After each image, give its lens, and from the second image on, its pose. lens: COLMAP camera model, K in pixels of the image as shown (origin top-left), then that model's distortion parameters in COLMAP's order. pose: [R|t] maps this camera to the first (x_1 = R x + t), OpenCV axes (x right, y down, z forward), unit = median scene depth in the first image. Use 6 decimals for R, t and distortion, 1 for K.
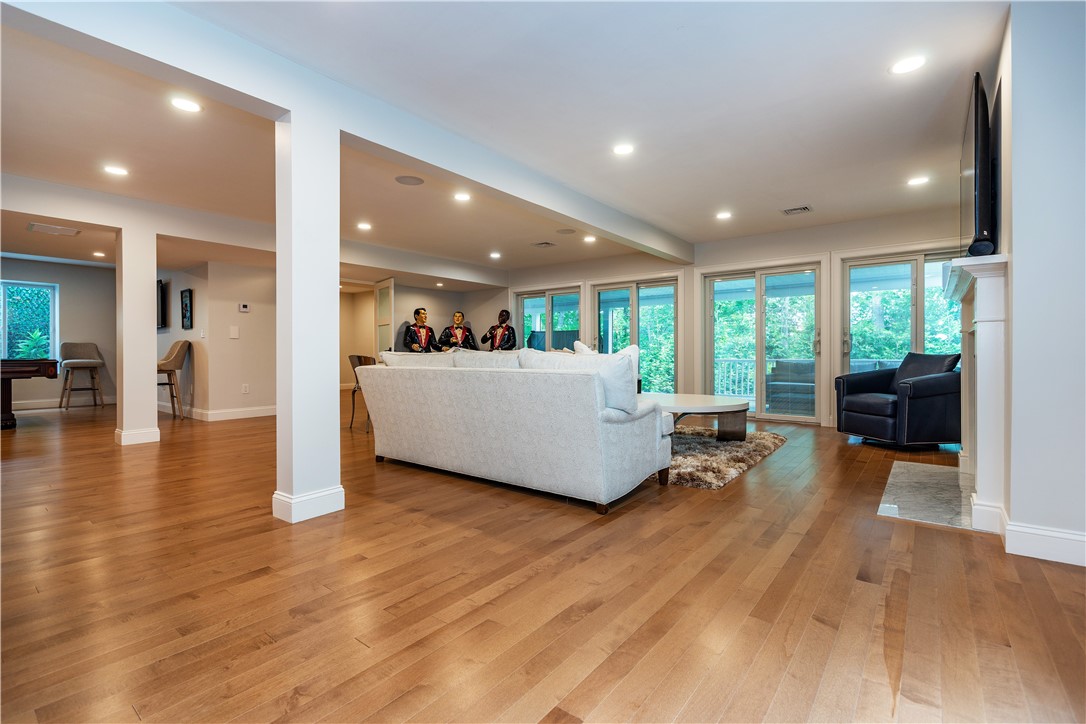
lens RADIAL K [[500.7, 0, 539.7], [0, 500.7, 357.8], [0, 0, 1]] dist [0.003040, 0.001081]
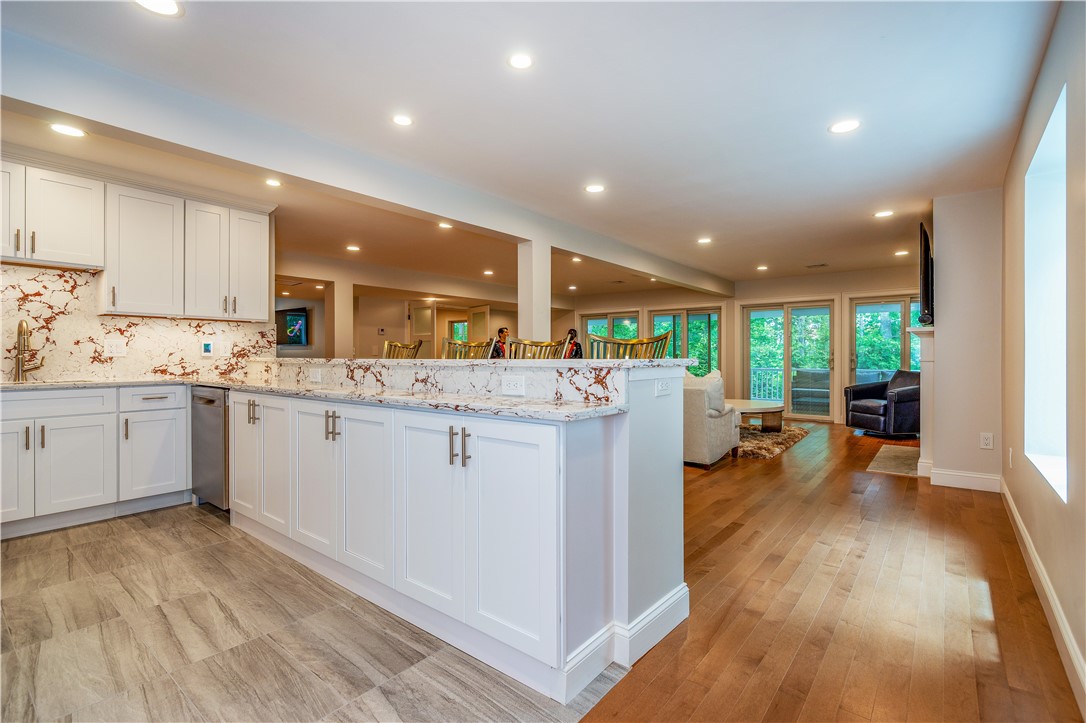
lens RADIAL K [[500.7, 0, 544.1], [0, 500.7, 360.3], [0, 0, 1]] dist [0.003040, 0.001081]
pose [[0.999904, -0.000312, -0.013860, -0.221273], [0.000332, 0.999999, 0.001466, -0.038226], [0.013860, -0.001471, 0.999903, -0.396281]]
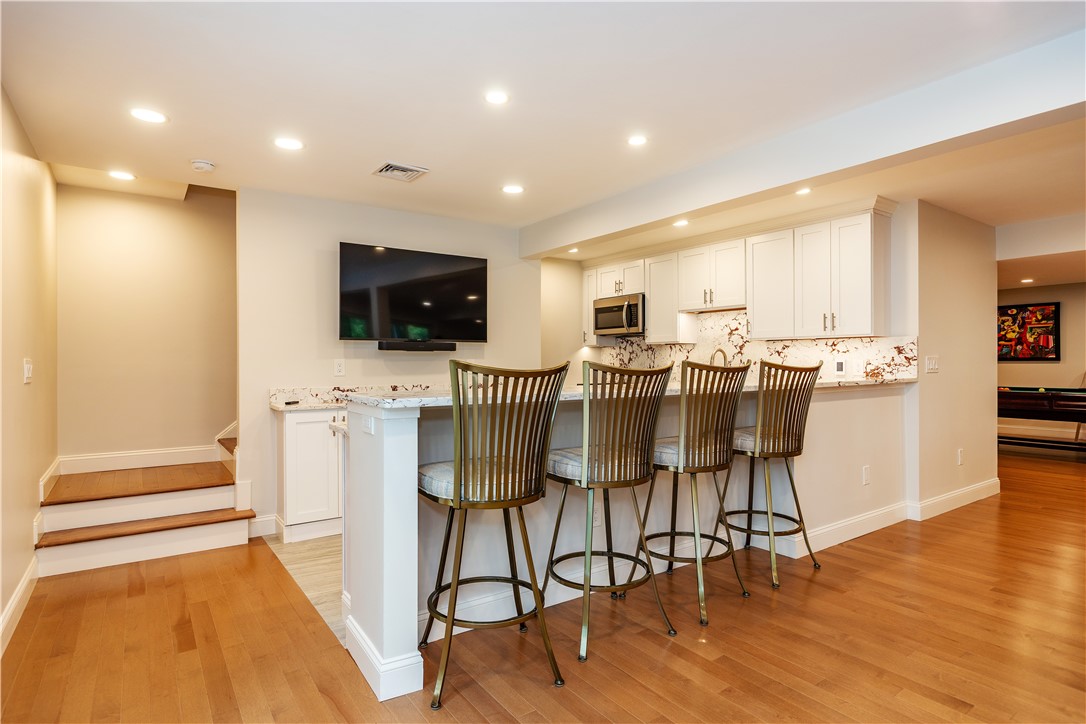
lens RADIAL K [[572.1, 0, 541.4], [0, 572.1, 365.6], [0, 0, 1]] dist [-0.000058, -0.000160]
pose [[-0.289934, 0.006634, -0.957024, 0.253352], [-0.003706, 0.999961, 0.008055, -0.065857], [0.957039, 0.005882, -0.289898, 0.259483]]
